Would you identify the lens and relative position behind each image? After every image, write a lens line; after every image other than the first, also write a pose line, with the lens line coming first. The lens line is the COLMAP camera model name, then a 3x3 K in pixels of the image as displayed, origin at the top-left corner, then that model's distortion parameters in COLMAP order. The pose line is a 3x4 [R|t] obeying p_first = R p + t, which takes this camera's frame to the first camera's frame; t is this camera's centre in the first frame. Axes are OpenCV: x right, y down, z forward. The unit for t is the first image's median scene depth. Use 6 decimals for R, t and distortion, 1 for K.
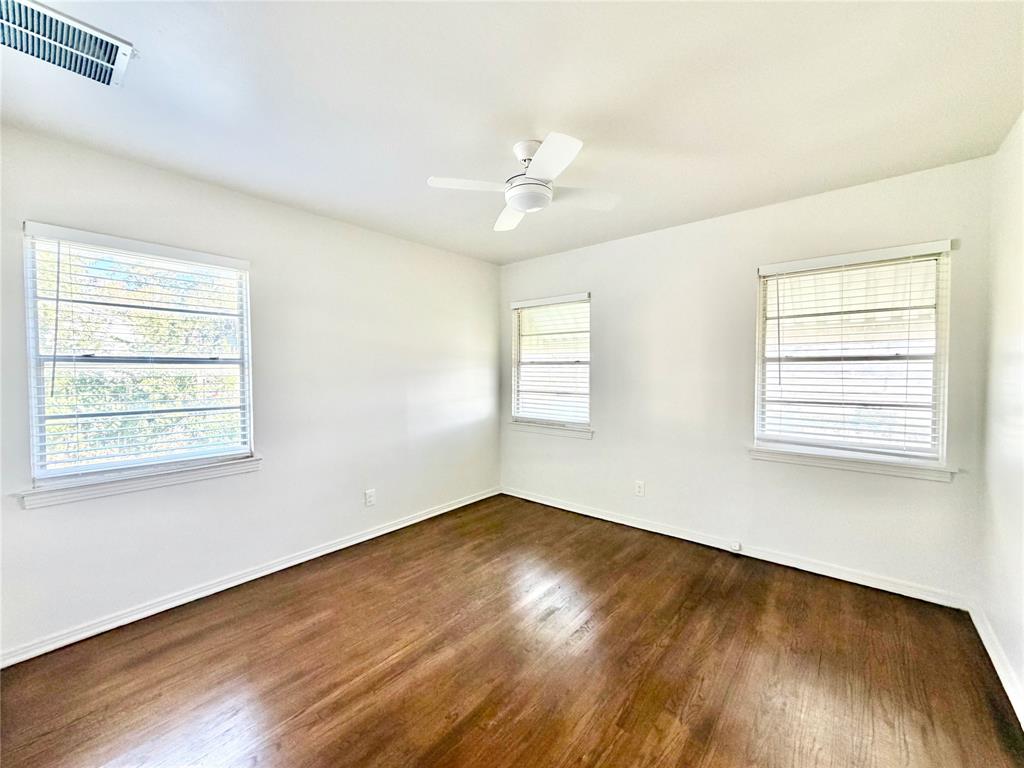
lens RADIAL K [[405.0, 0, 512.0], [0, 405.0, 384.0], [0, 0, 1]] dist [0.000652, 0.000166]
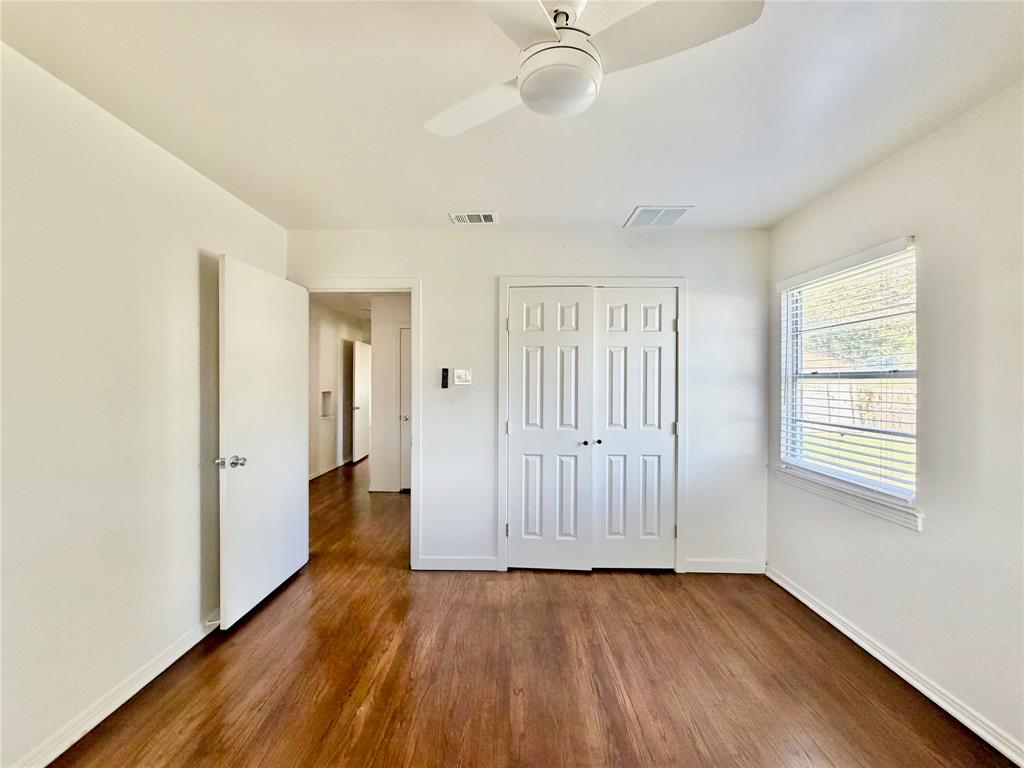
lens RADIAL K [[405.0, 0, 512.0], [0, 405.0, 384.0], [0, 0, 1]] dist [0.000652, 0.000166]
pose [[-0.767021, 0.003225, -0.641614, 0.459467], [-0.018112, 0.999480, 0.026676, -0.056446], [0.641367, 0.032082, -0.766564, 1.418866]]
